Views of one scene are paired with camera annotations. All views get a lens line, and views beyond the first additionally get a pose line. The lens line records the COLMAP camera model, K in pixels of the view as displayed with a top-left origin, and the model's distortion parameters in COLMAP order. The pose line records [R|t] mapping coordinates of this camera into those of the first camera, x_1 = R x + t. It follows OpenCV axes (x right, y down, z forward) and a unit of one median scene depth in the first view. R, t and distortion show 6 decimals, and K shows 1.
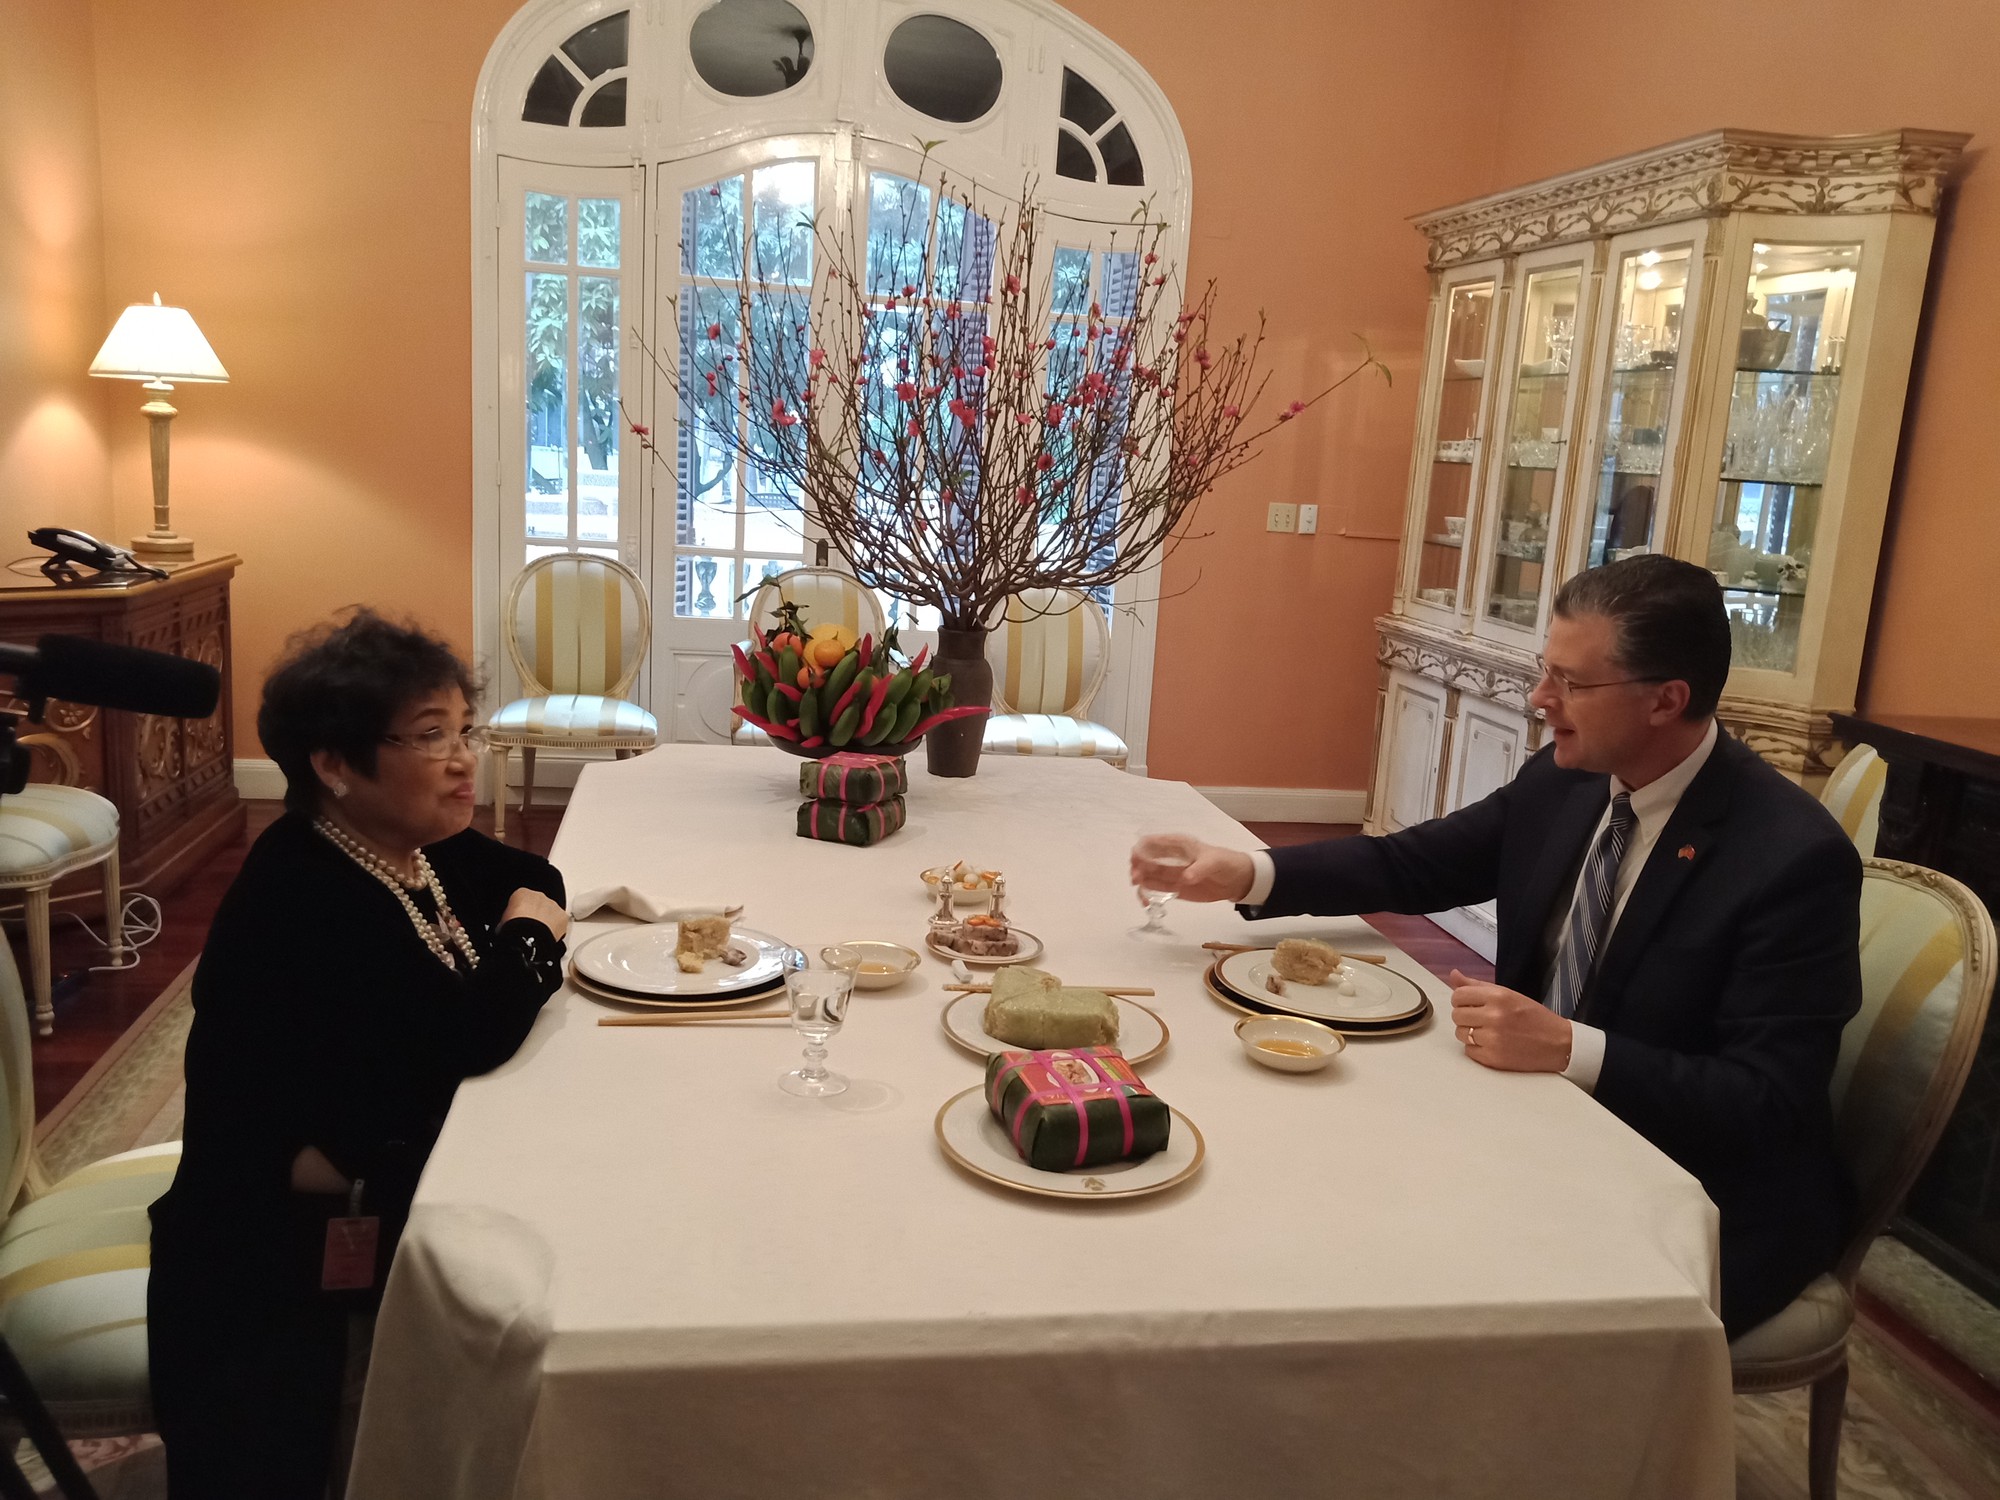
lens RADIAL K [[1570.1, 0, 1000.0], [0, 1570.1, 750.0], [0, 0, 1]] dist [0.004543, -0.003884]
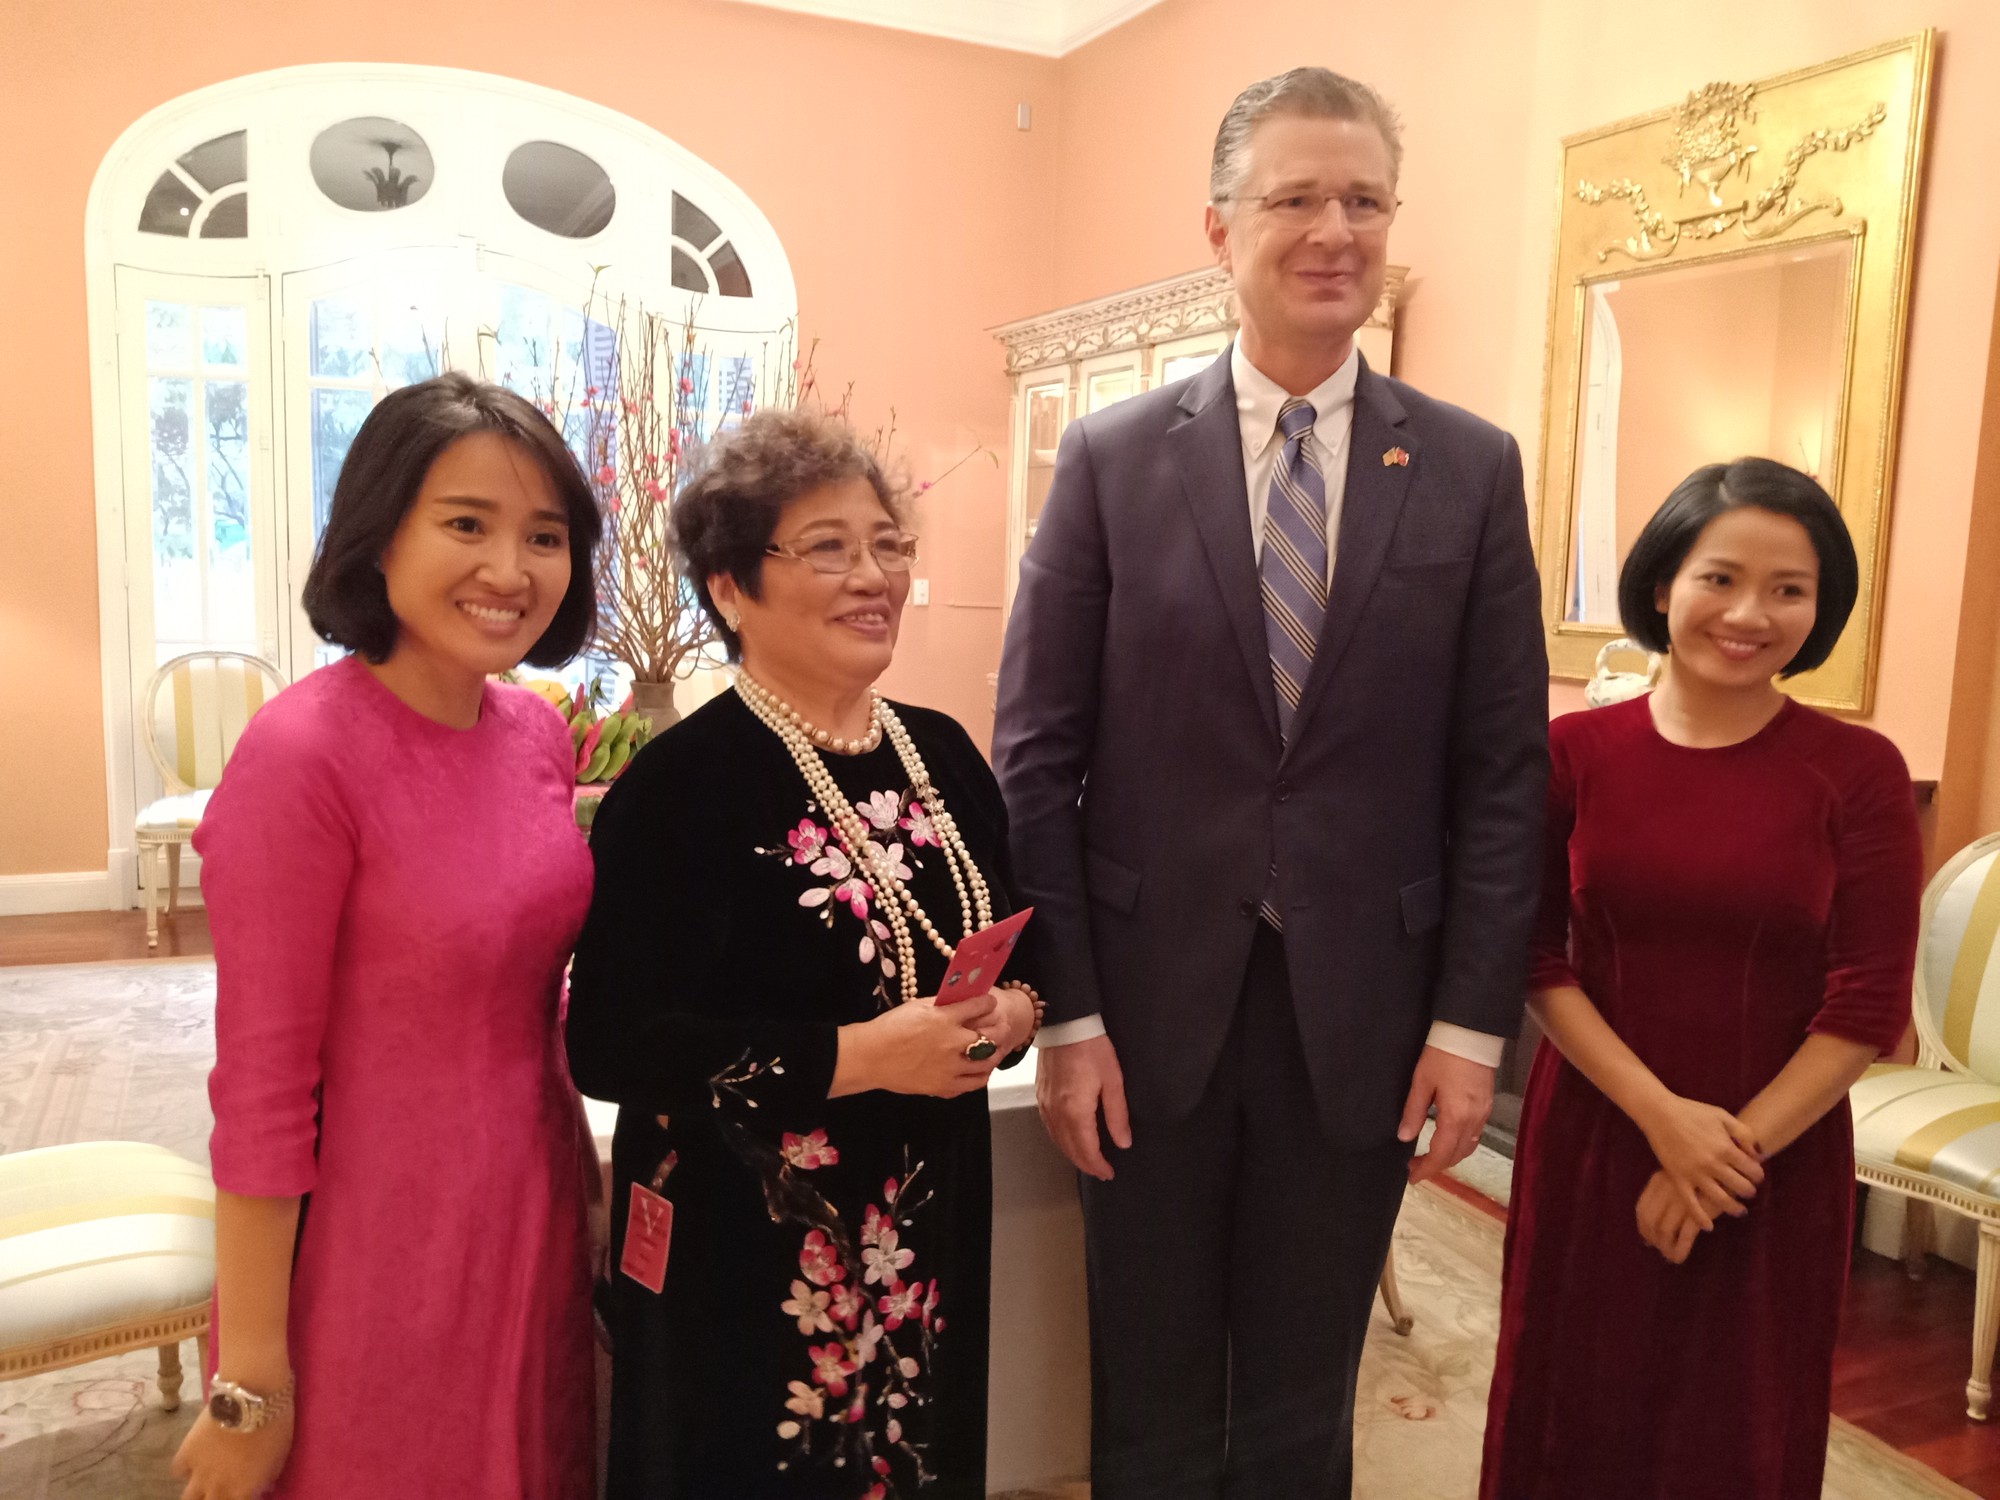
lens RADIAL K [[1549.9, 0, 997.5], [0, 1549.9, 747.8], [0, 0, 1]] dist [0.135632, -0.289775]
pose [[0.966004, -0.063397, 0.250632, -0.050539], [0.078917, 0.995505, -0.052356, 0.036610], [-0.246187, 0.070355, 0.966666, -0.116882]]
